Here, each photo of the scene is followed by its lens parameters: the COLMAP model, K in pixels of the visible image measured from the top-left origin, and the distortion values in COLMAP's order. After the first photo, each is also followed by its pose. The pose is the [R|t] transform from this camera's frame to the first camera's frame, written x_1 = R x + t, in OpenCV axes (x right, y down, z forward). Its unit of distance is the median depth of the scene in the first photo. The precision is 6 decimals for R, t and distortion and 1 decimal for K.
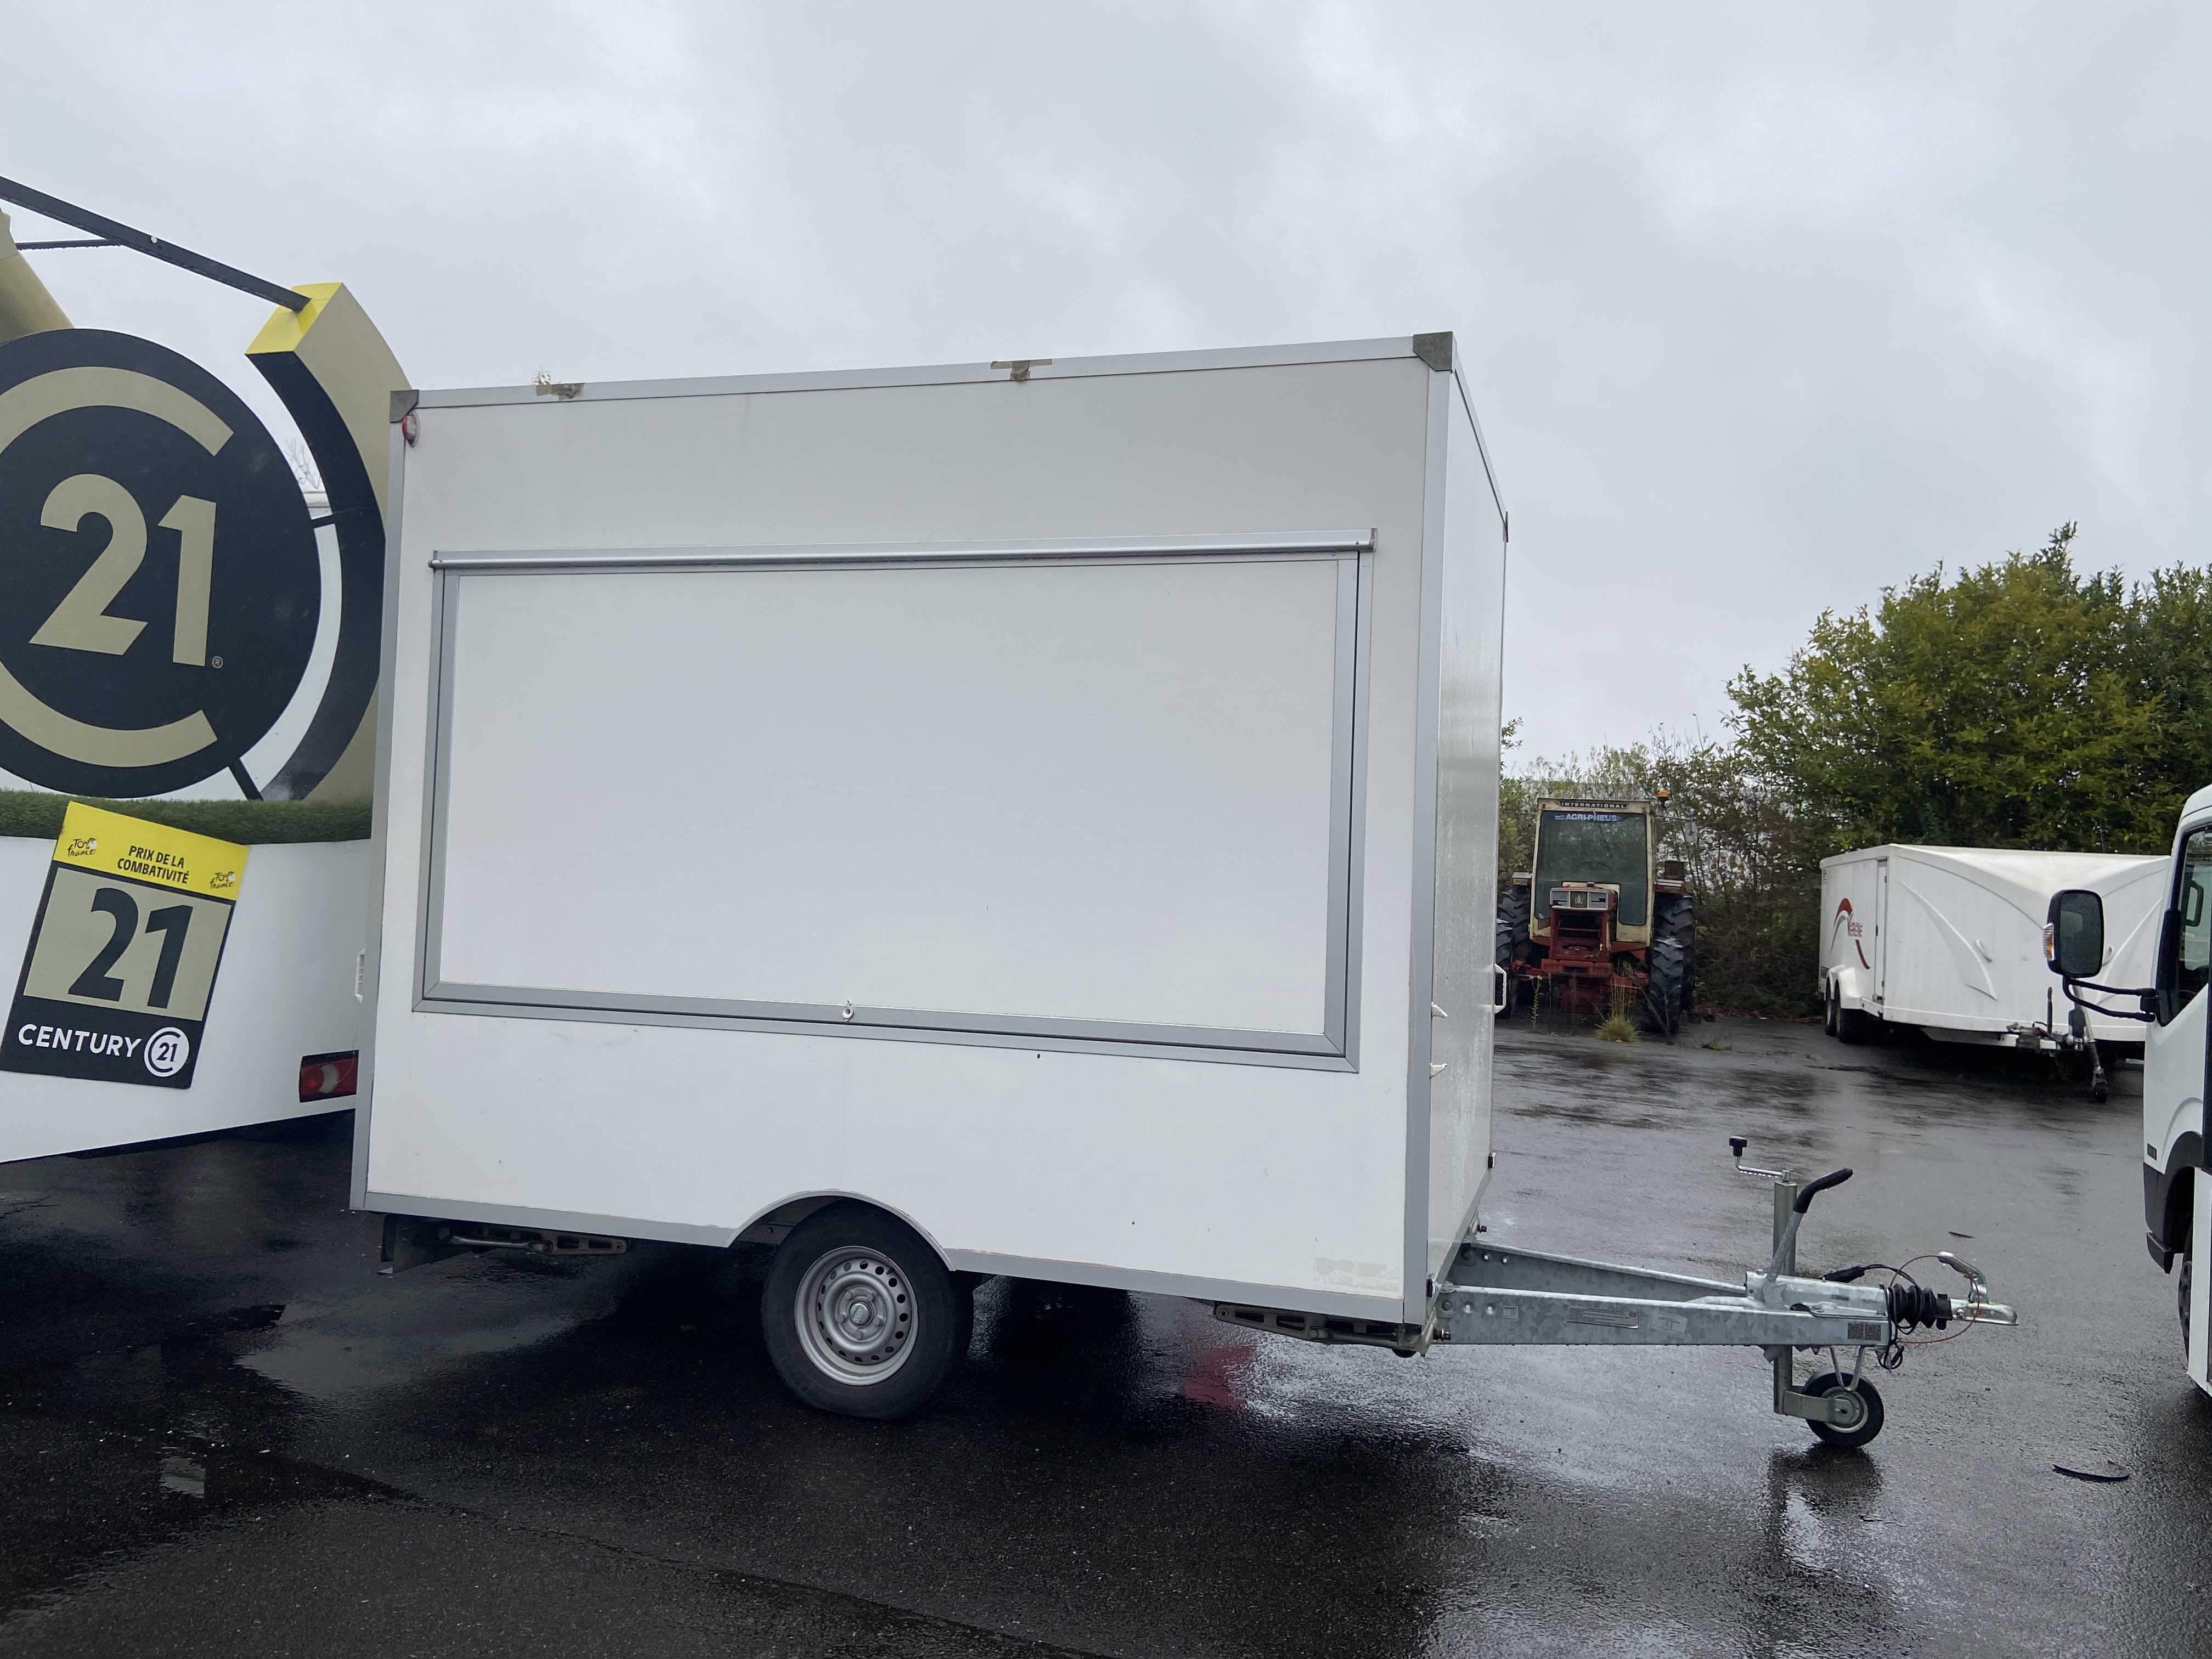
lens RADIAL K [[1652.1, 0, 1104.0], [0, 1652.1, 811.7], [0, 0, 1]] dist [0.126644, -0.157091]
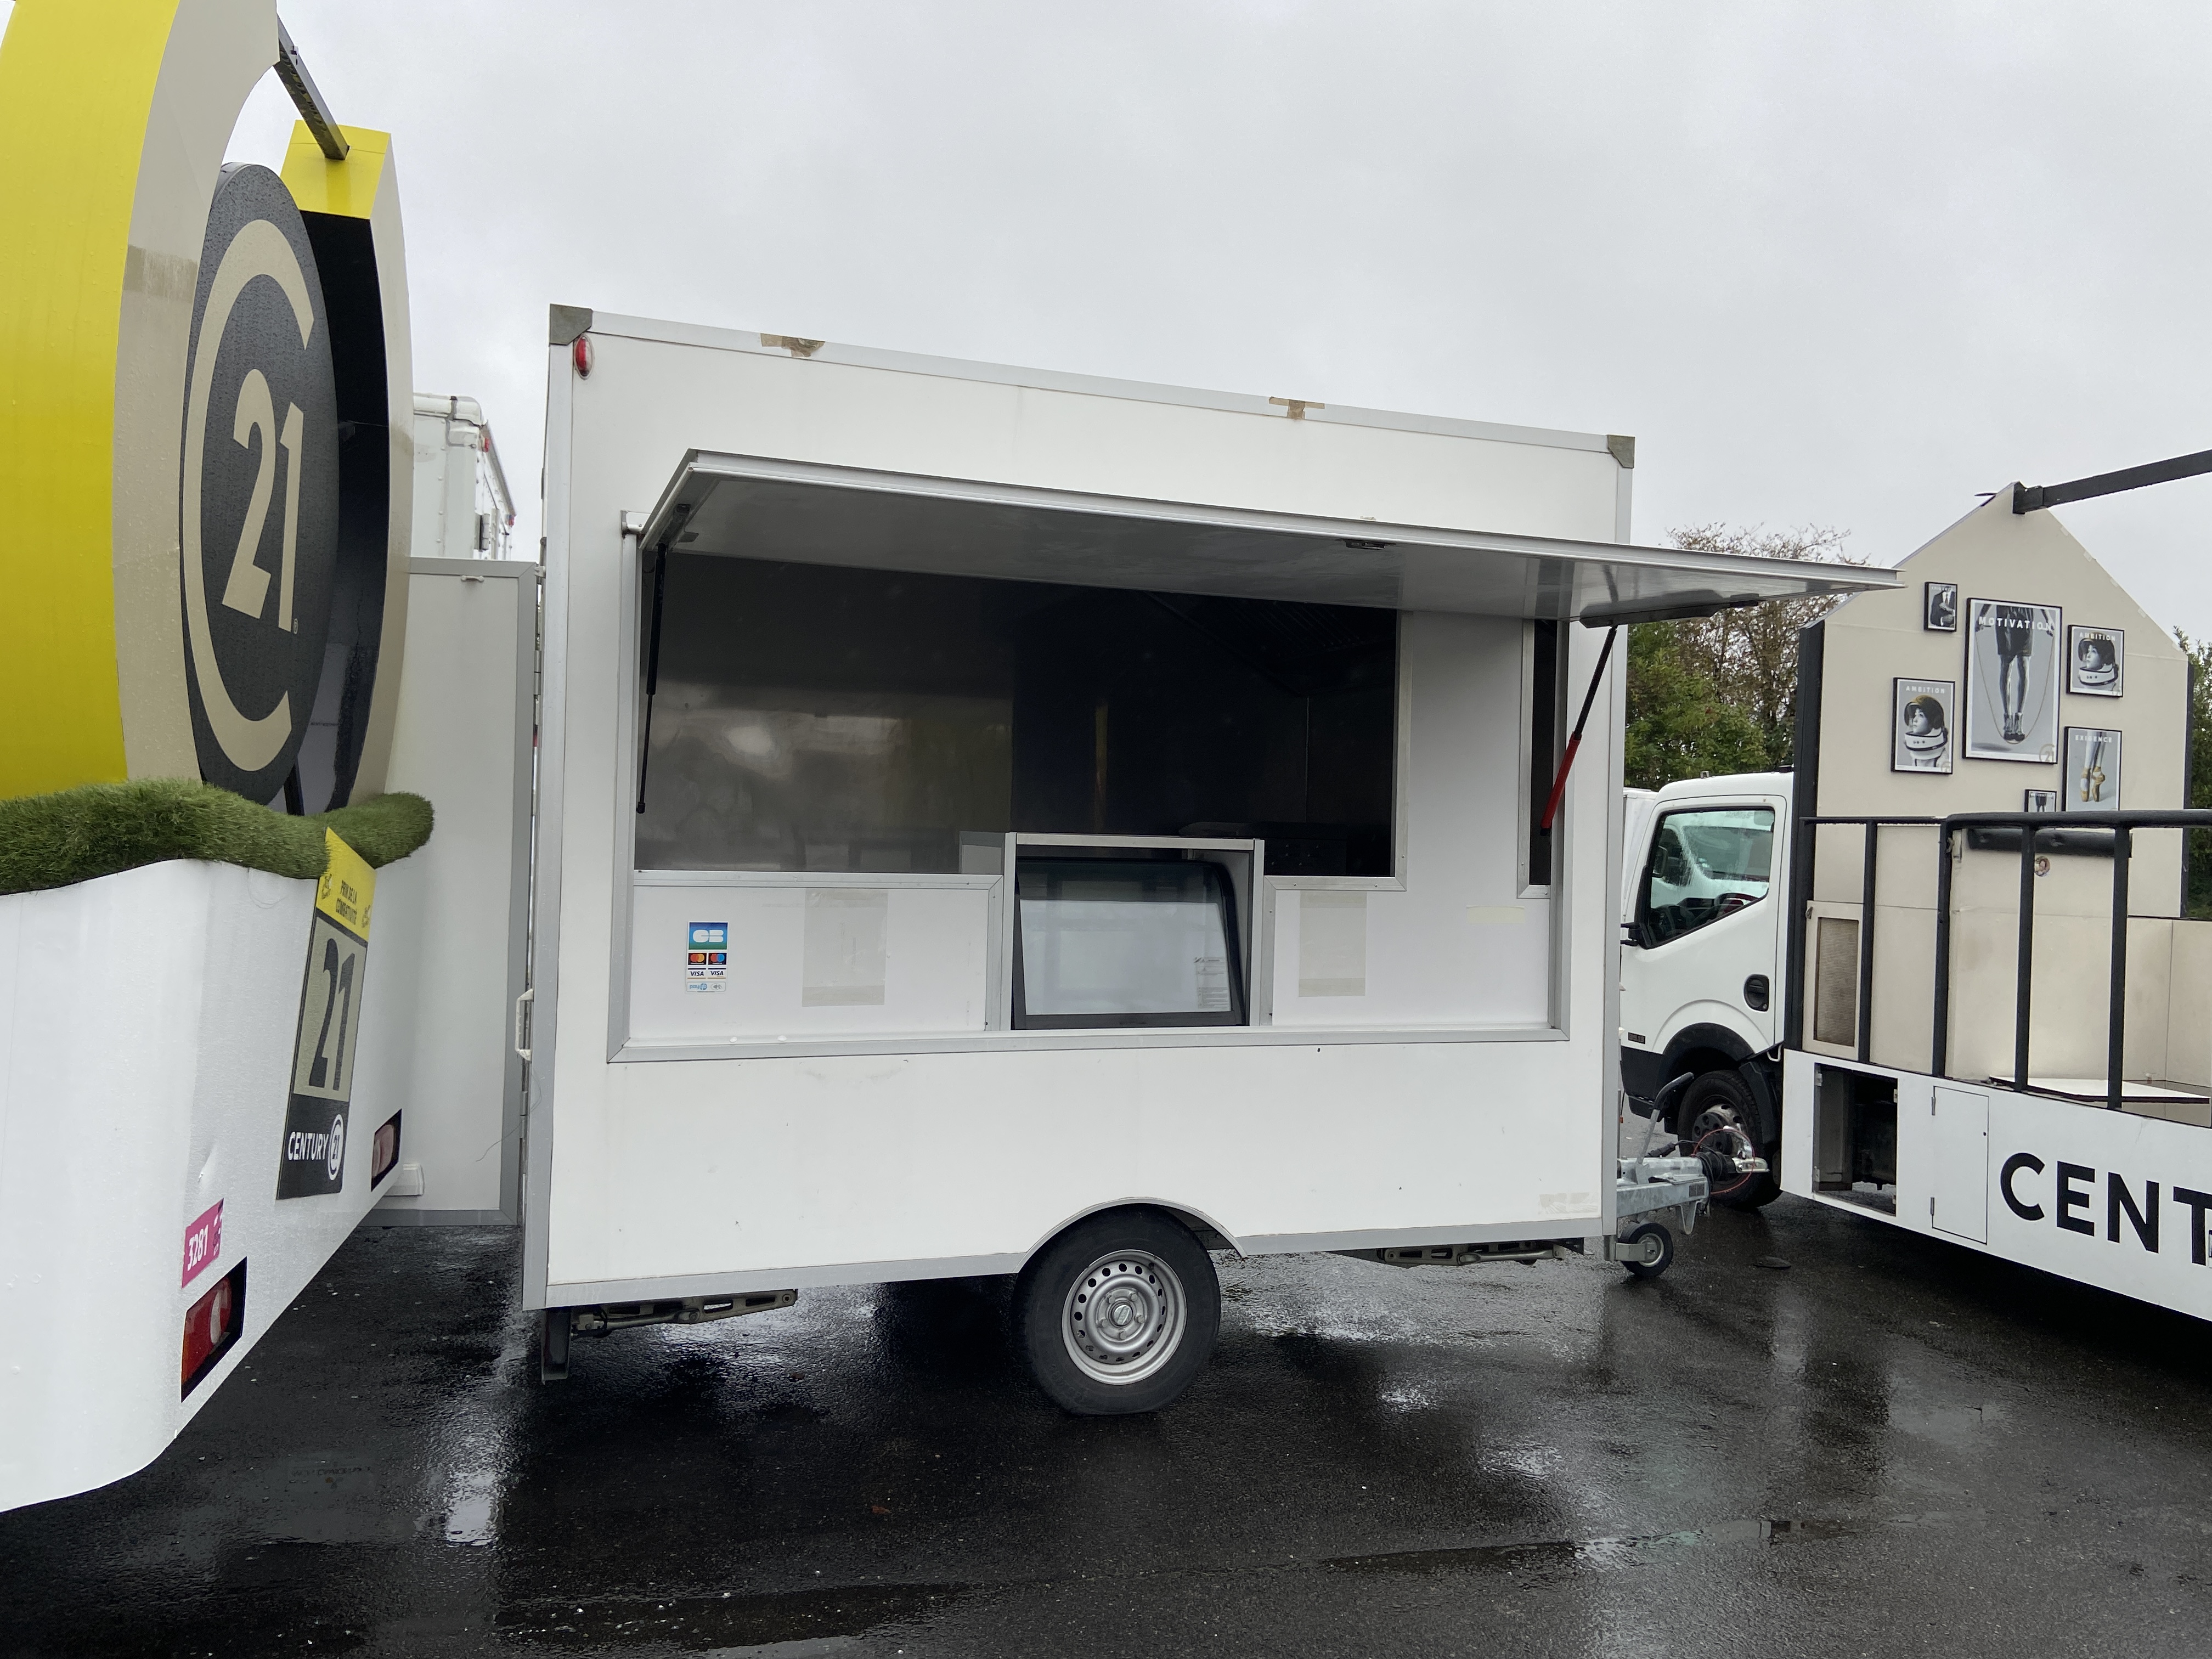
lens RADIAL K [[1662.9, 0, 1095.4], [0, 1662.9, 820.9], [0, 0, 1]] dist [0.119192, -0.139867]
pose [[0.803958, -0.012856, 0.594547, -0.768680], [-0.018387, 0.998751, 0.046460, -0.049050], [-0.594401, -0.048283, 0.802718, 0.201167]]
